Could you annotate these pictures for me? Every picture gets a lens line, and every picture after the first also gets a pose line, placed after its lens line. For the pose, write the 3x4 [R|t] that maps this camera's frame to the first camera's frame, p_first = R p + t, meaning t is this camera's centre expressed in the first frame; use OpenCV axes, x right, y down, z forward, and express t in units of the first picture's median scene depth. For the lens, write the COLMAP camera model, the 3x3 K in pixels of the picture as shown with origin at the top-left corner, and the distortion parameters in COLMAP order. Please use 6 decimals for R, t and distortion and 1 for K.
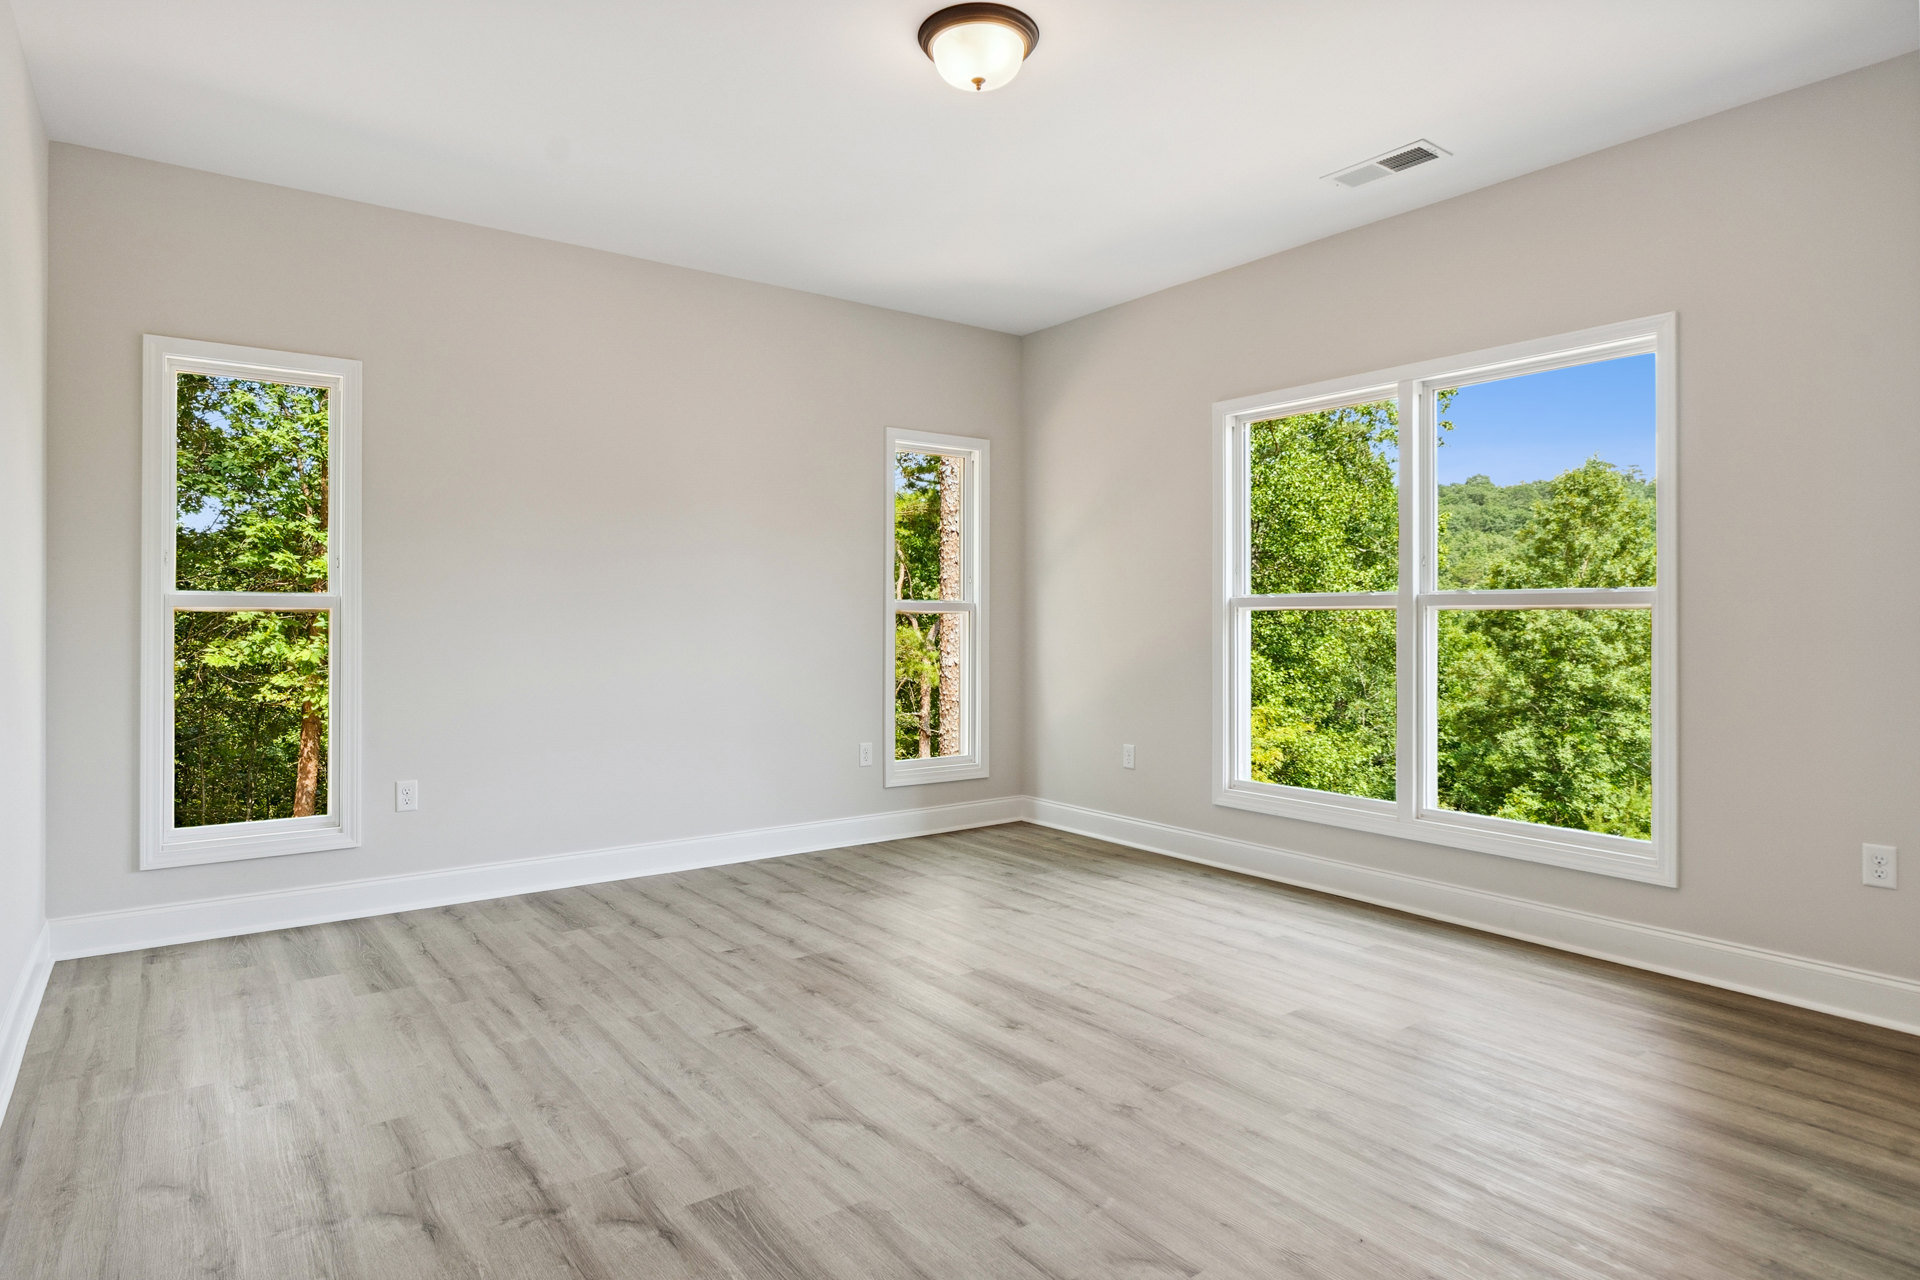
lens RADIAL K [[1066.7, 0, 963.3], [0, 1066.7, 627.2], [0, 0, 1]] dist [-0.005459, -0.000414]
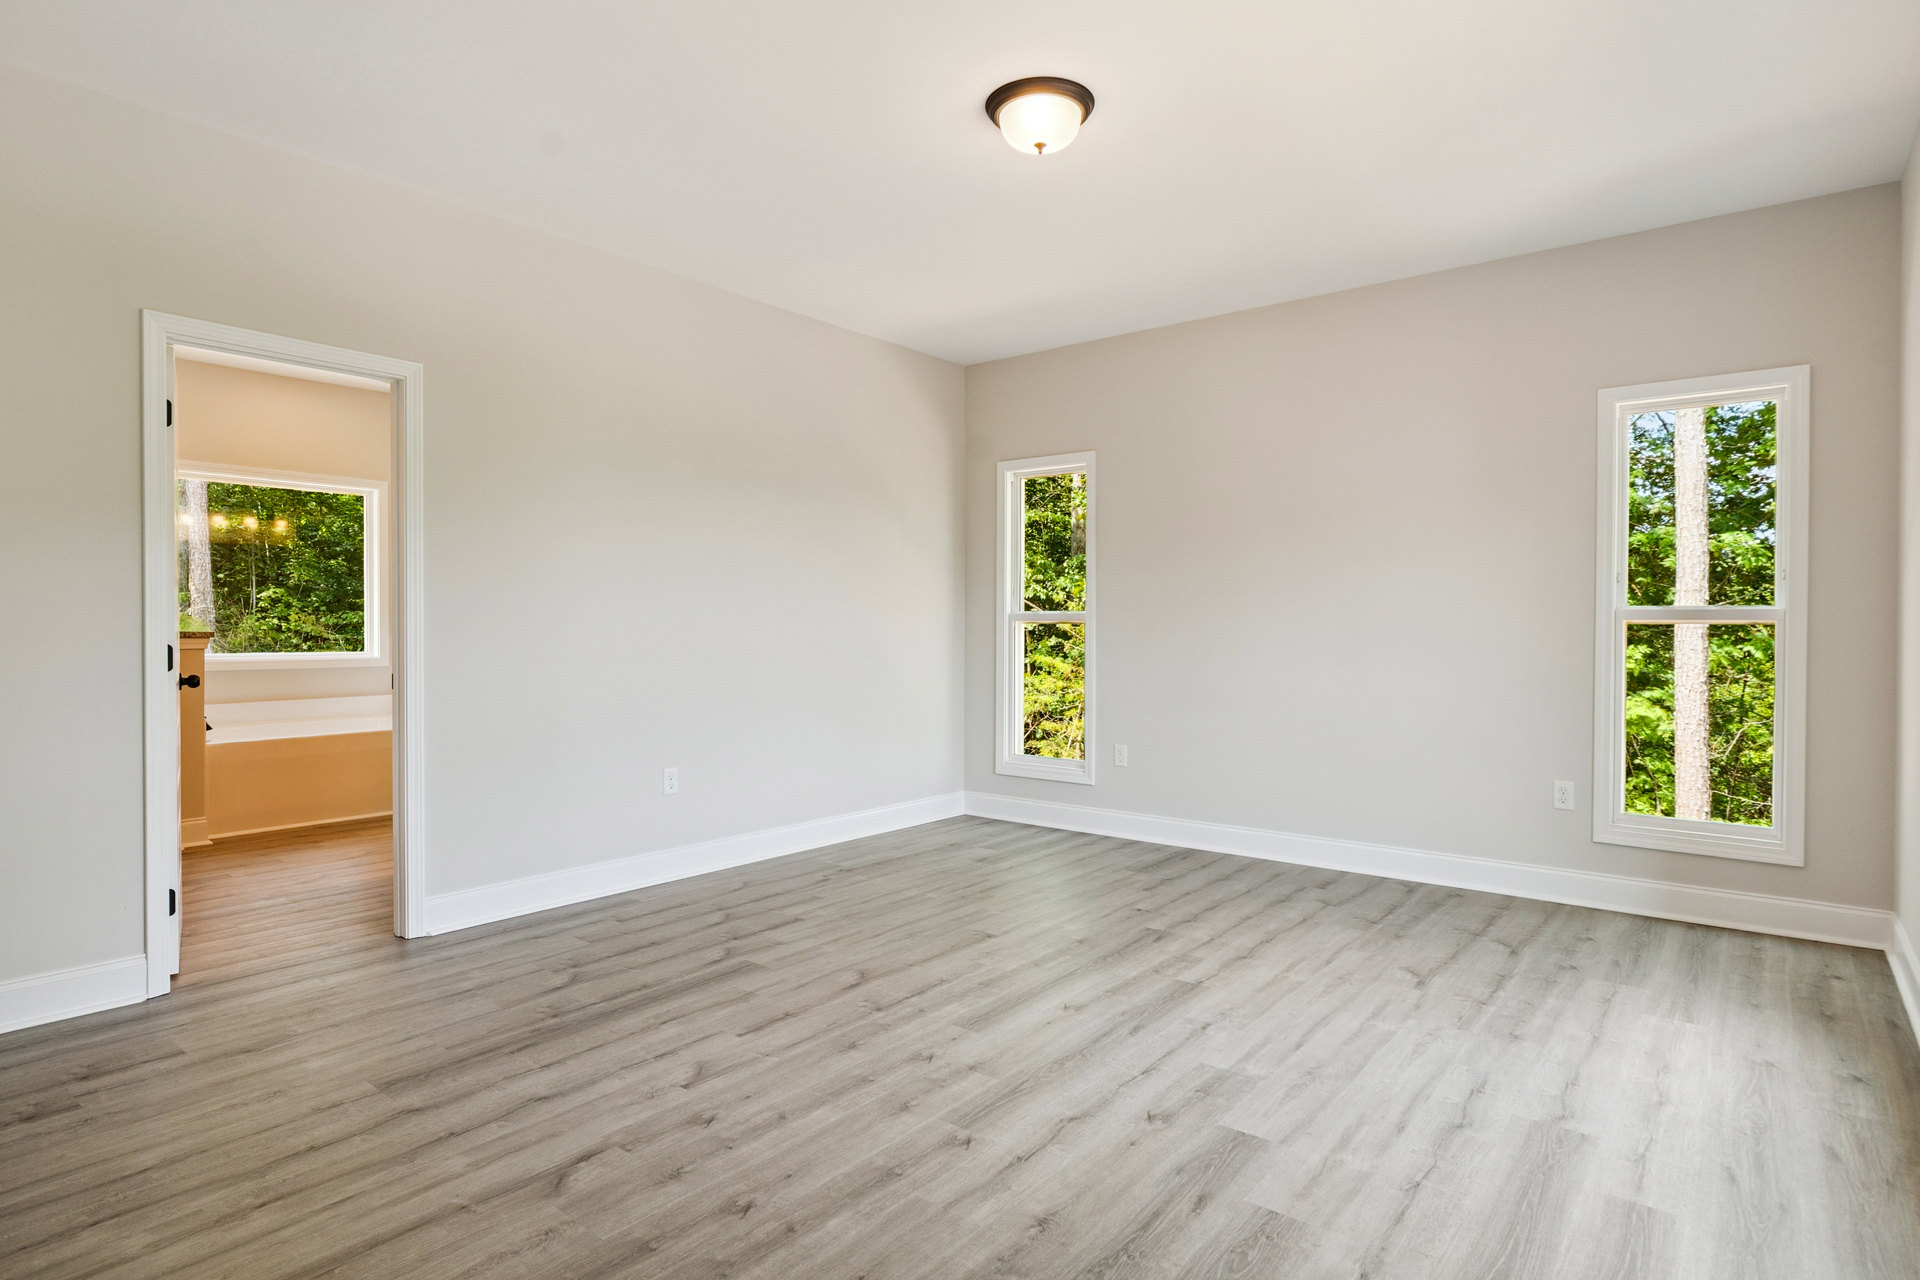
lens RADIAL K [[1031.9, 0, 956.8], [0, 1031.9, 663.2], [0, 0, 1]] dist [-0.003713, -0.000564]
pose [[0.252248, 0.037406, -0.966939, 1.070981], [-0.009674, 0.999300, 0.036134, -0.014122], [0.967614, 0.000240, 0.252433, 0.654746]]
